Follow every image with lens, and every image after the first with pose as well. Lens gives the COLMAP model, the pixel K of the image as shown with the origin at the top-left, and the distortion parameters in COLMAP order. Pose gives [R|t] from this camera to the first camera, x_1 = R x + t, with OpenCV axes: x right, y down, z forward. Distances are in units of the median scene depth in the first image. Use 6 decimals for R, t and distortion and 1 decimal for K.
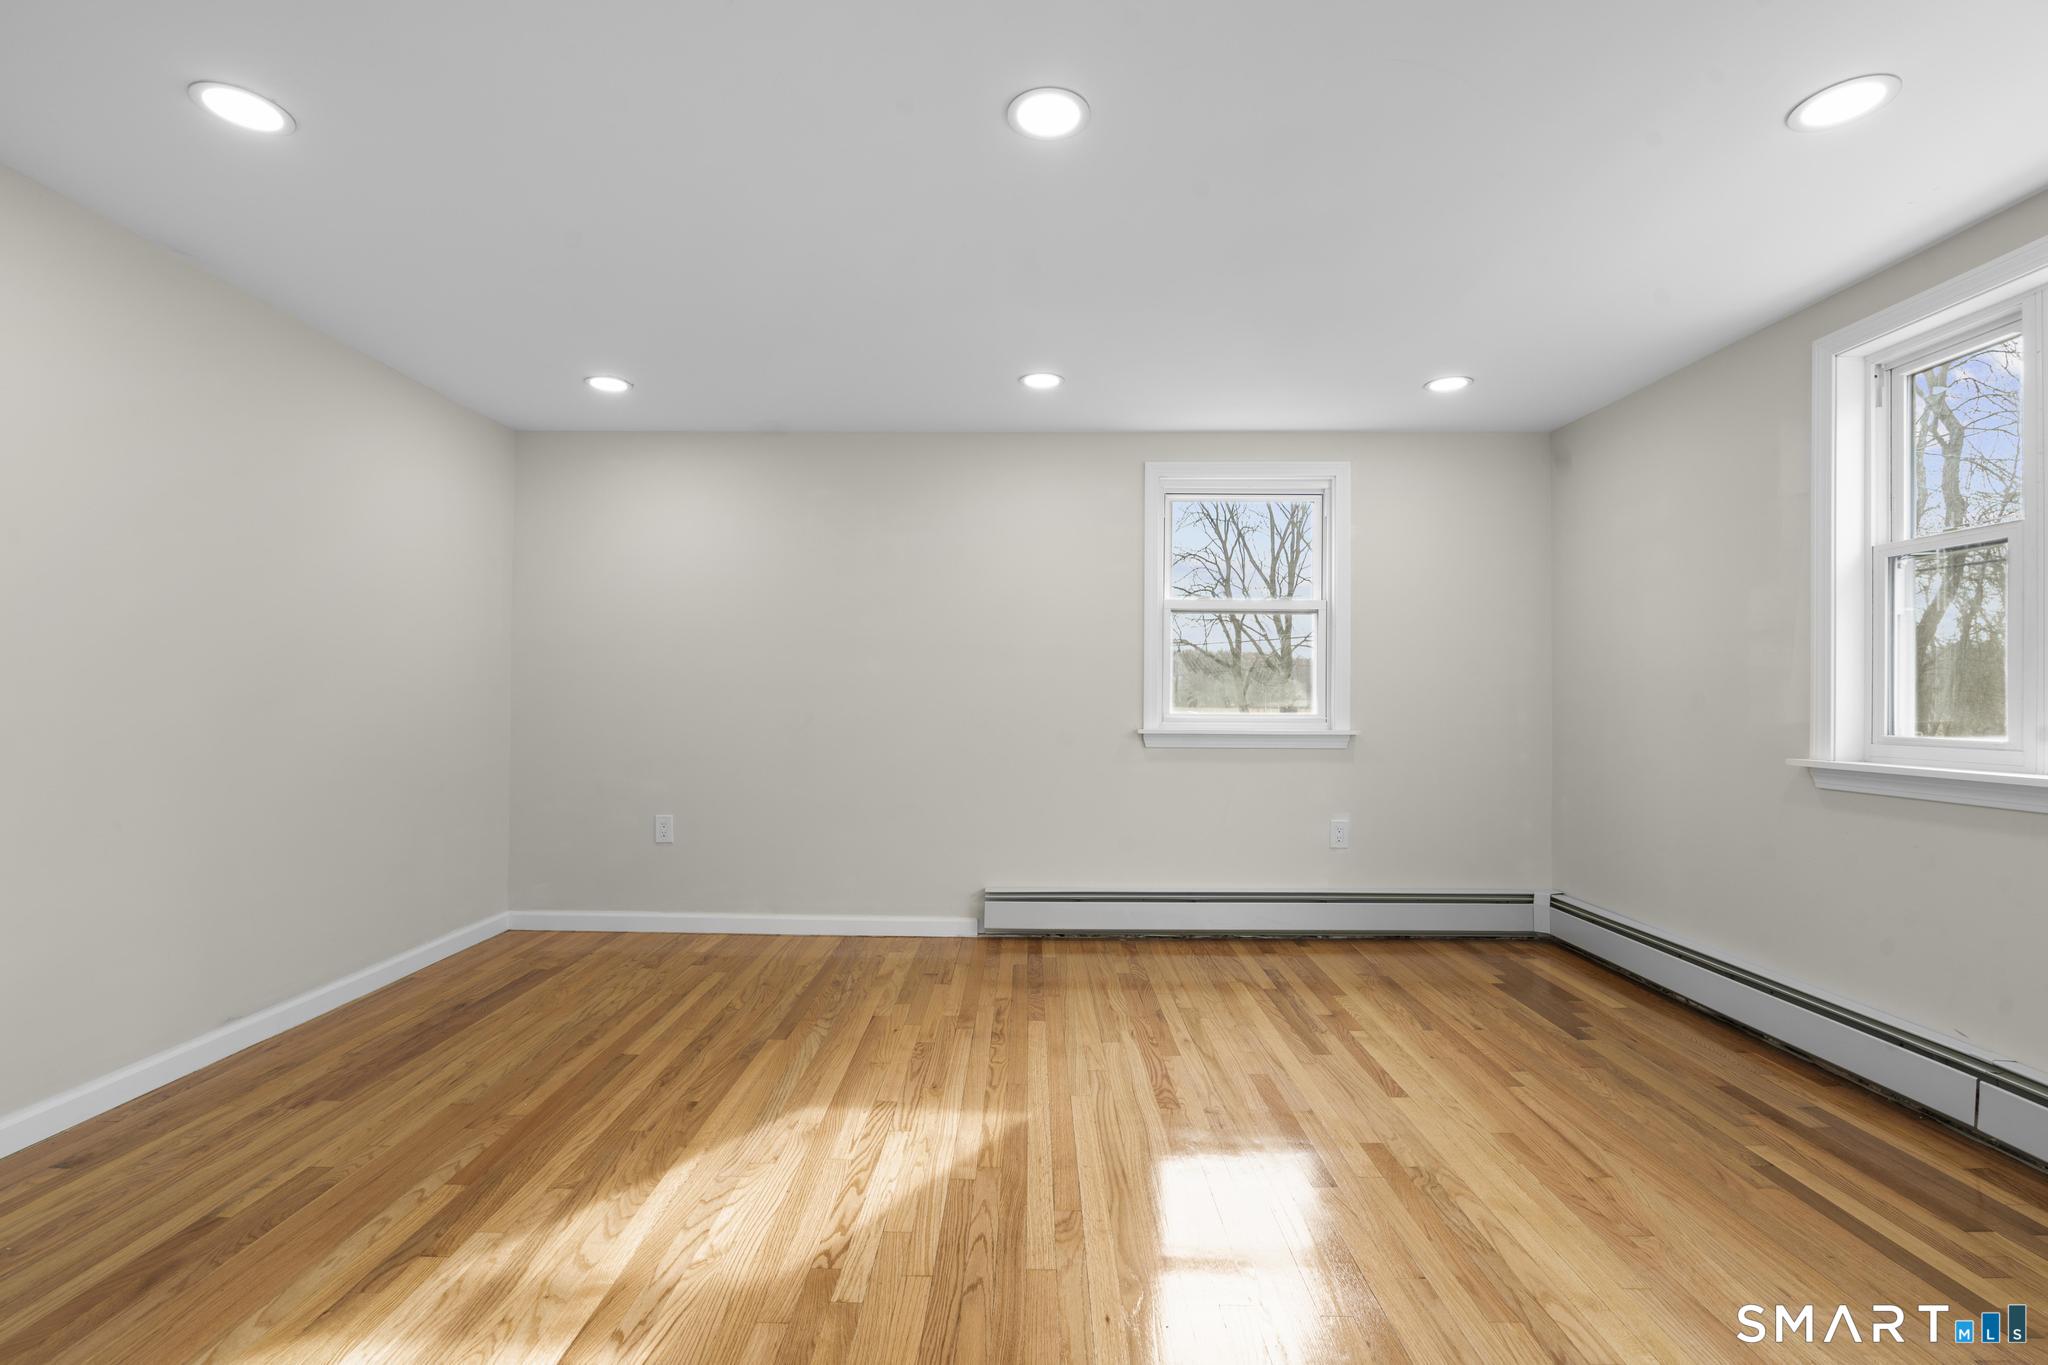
lens RADIAL K [[916.3, 0, 1021.3], [0, 916.3, 686.8], [0, 0, 1]] dist [-0.008218, 0.003716]
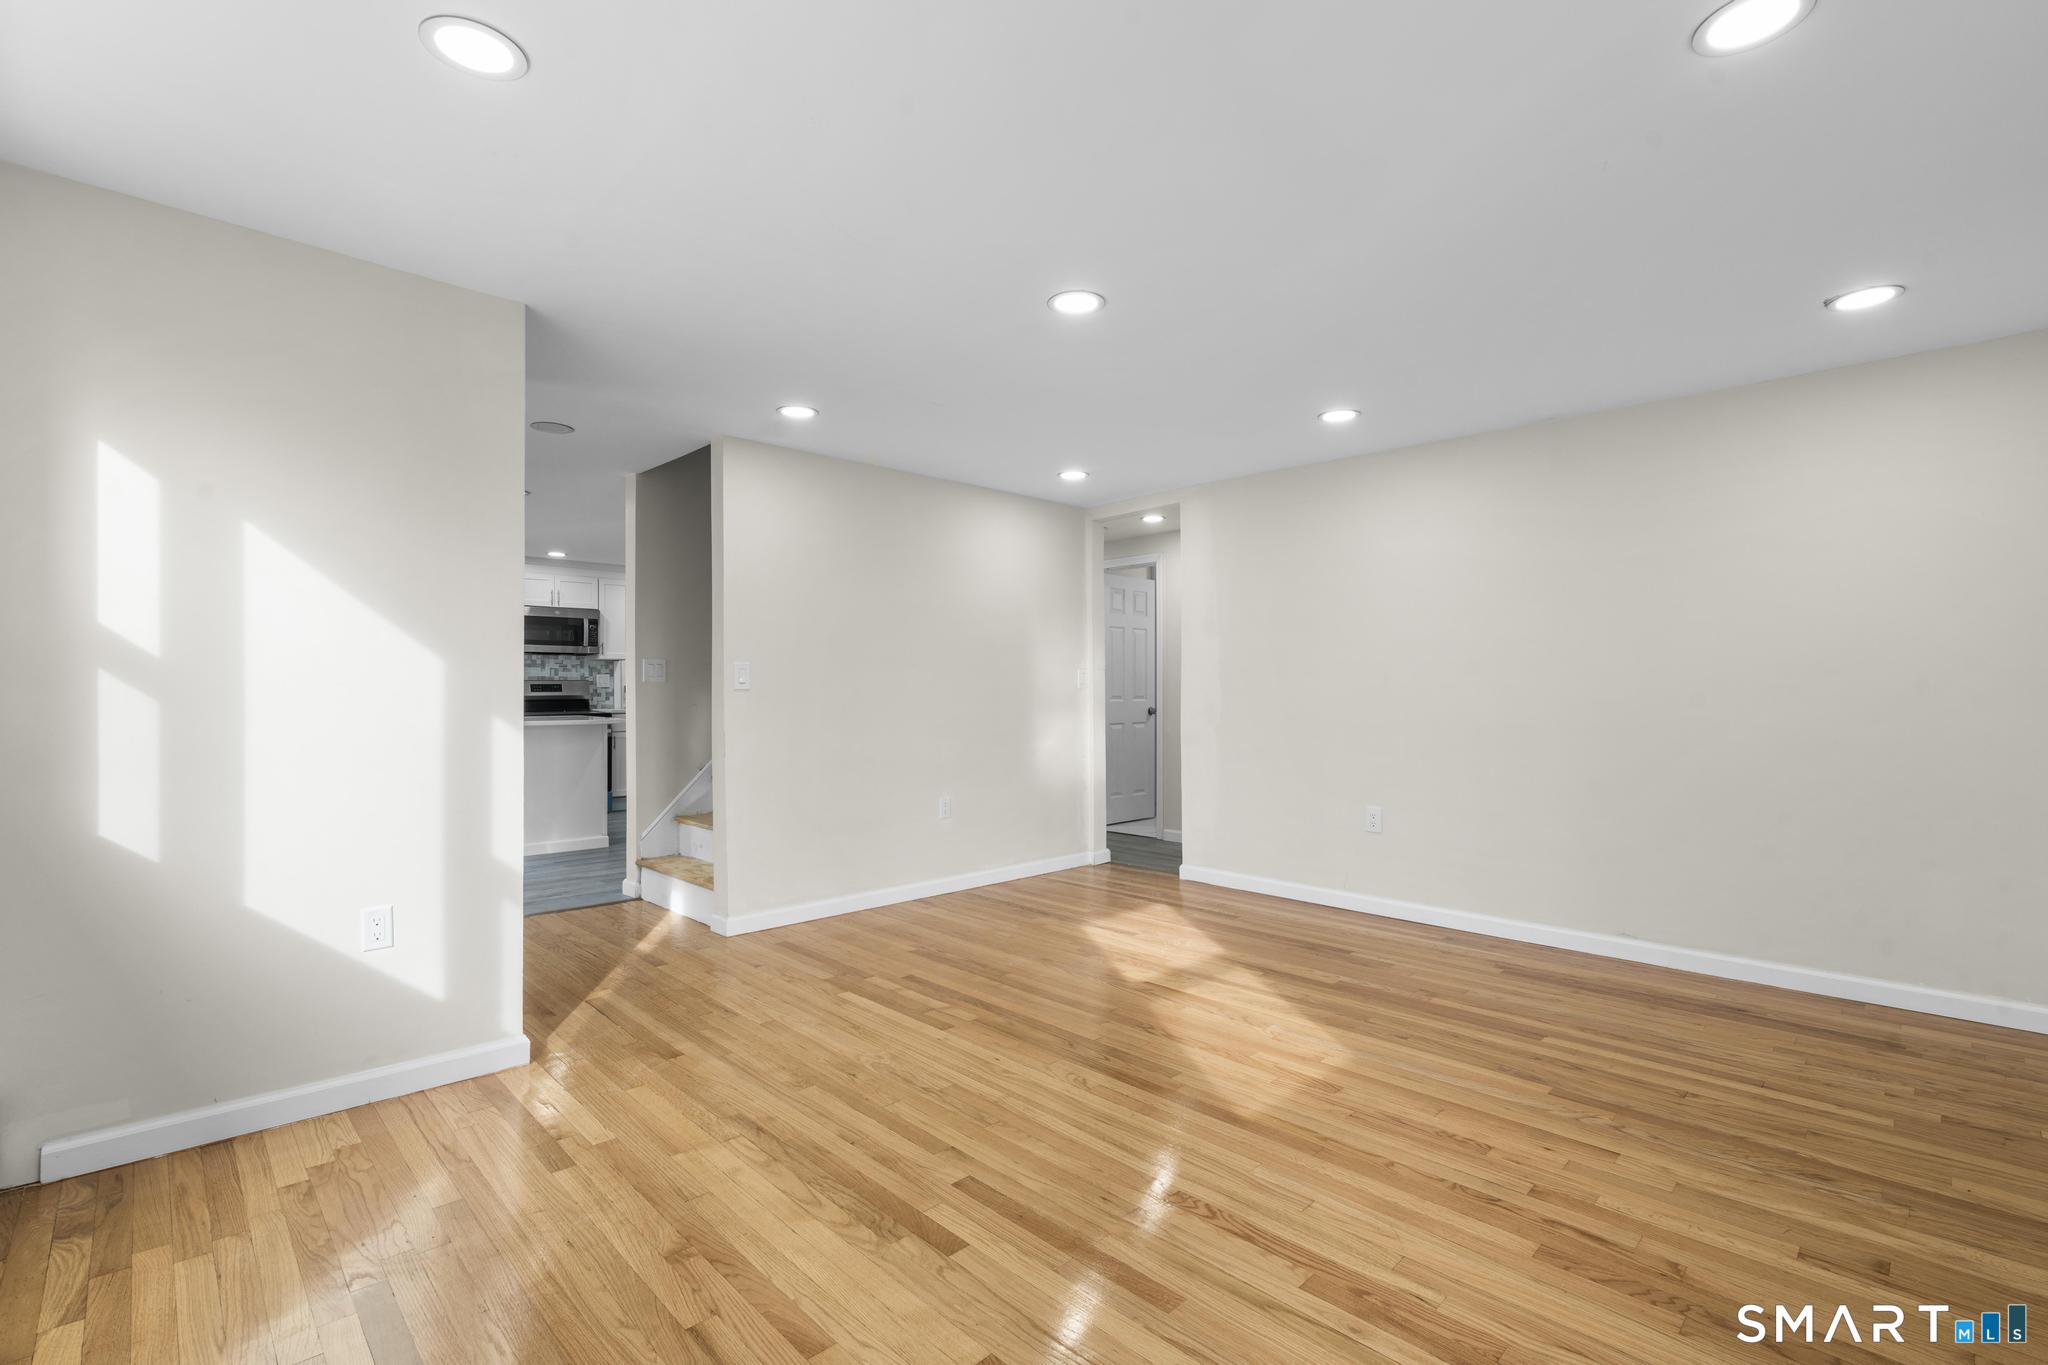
lens RADIAL K [[916.3, 0, 1018.6], [0, 916.3, 689.1], [0, 0, 1]] dist [-0.008218, 0.003716]
pose [[-0.714156, -0.007967, -0.699942, 0.744930], [0.002808, 0.999895, -0.014246, 0.009203], [0.699981, -0.012140, -0.714058, 1.318487]]
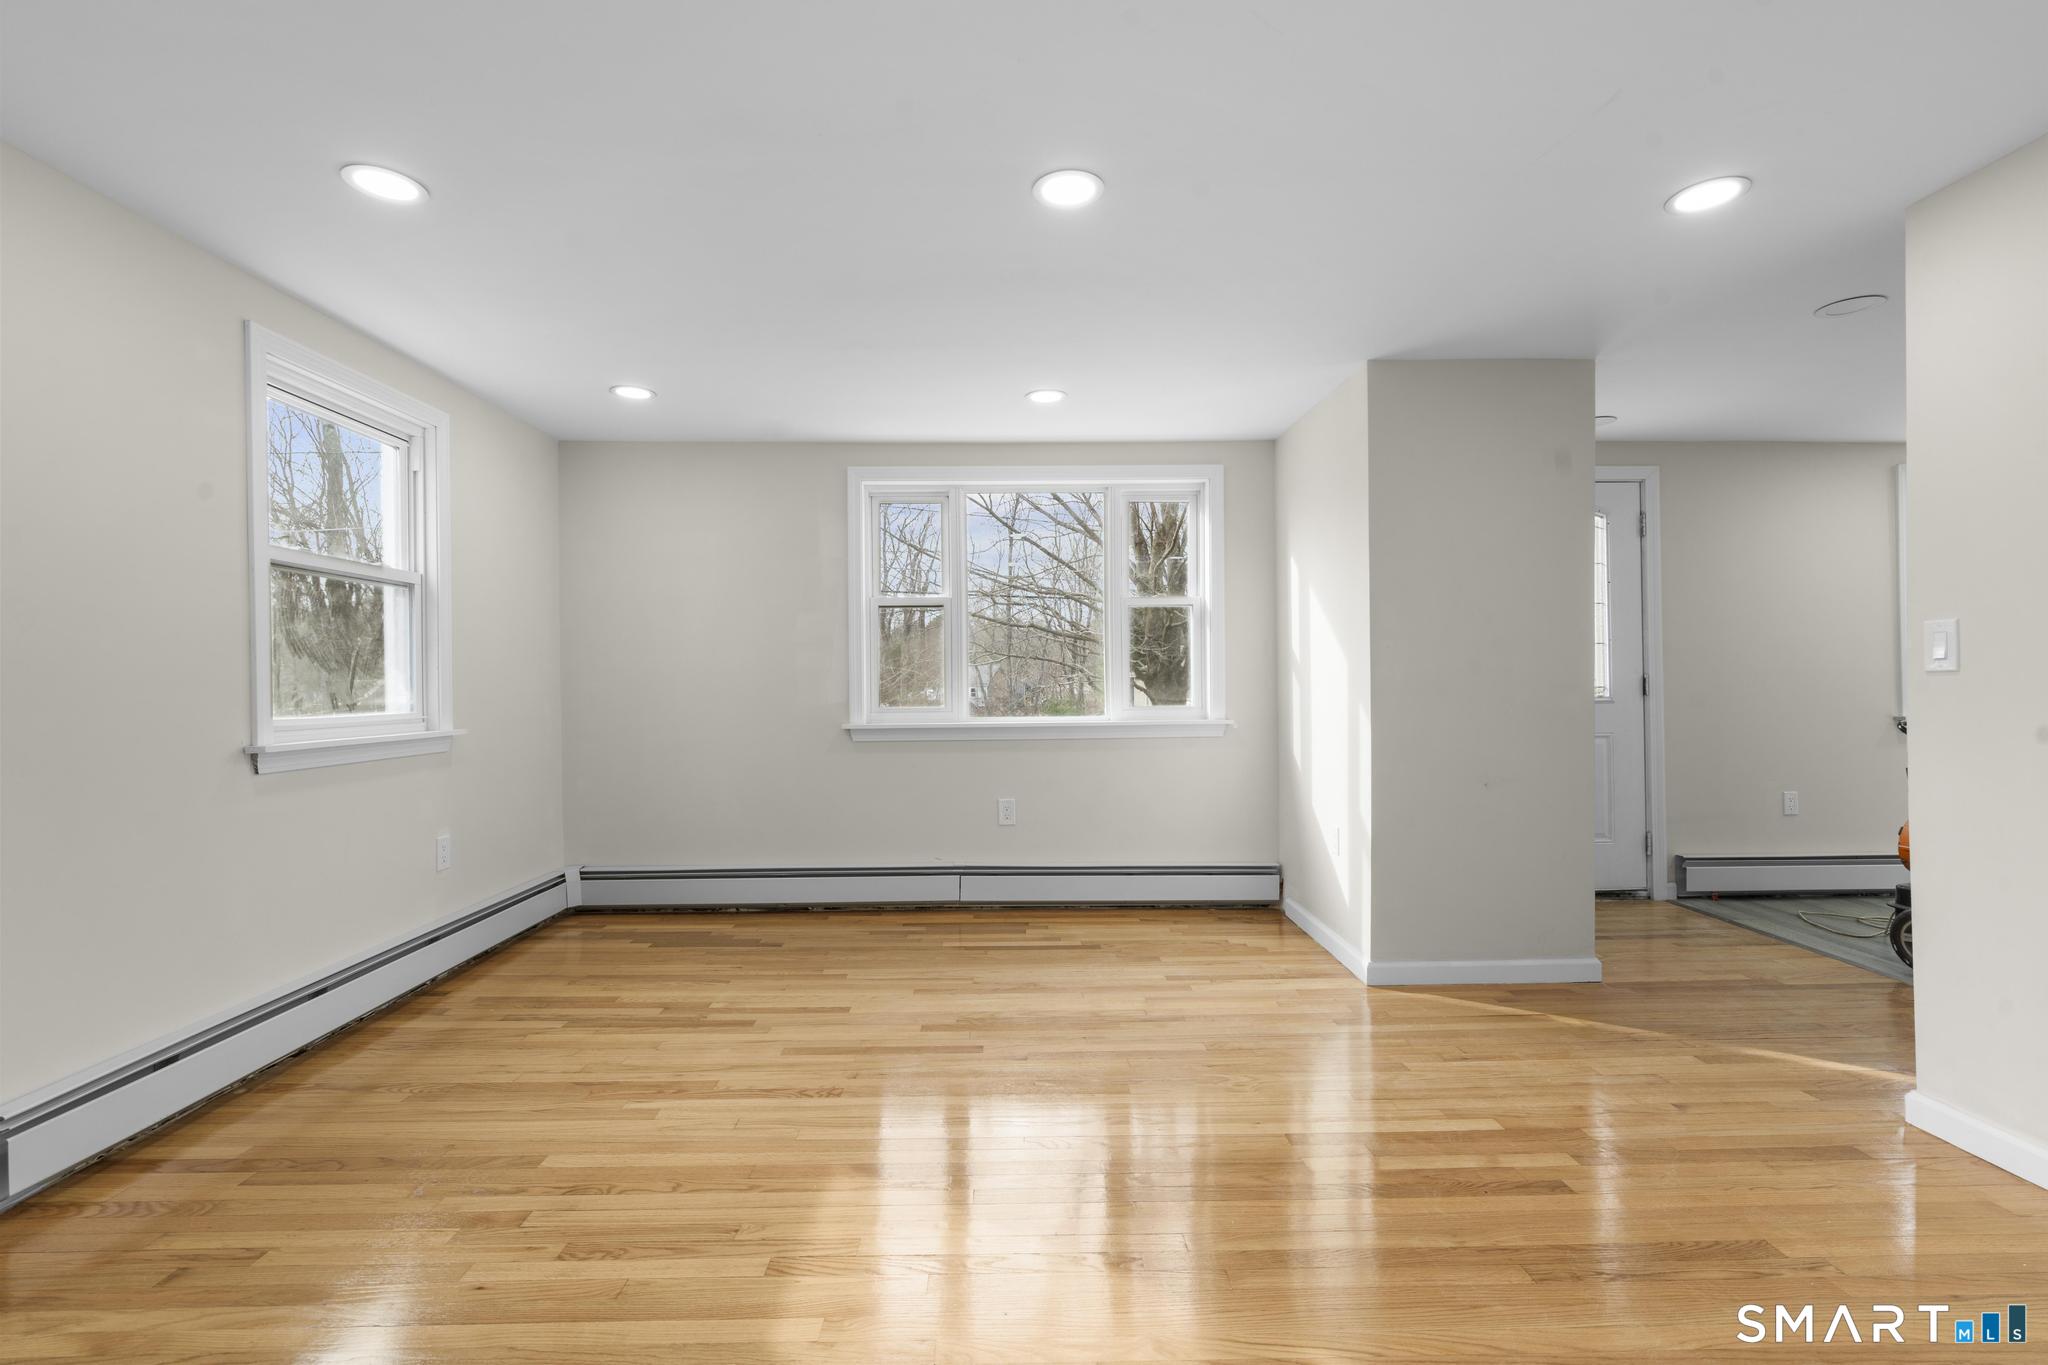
lens RADIAL K [[916.3, 0, 1024.4], [0, 916.3, 688.2], [0, 0, 1]] dist [-0.008218, 0.003716]
pose [[-0.038126, -0.009456, 0.999228, -0.758850], [-0.004567, 0.999946, 0.009288, -0.002373], [-0.999263, -0.004209, -0.038167, 0.733157]]
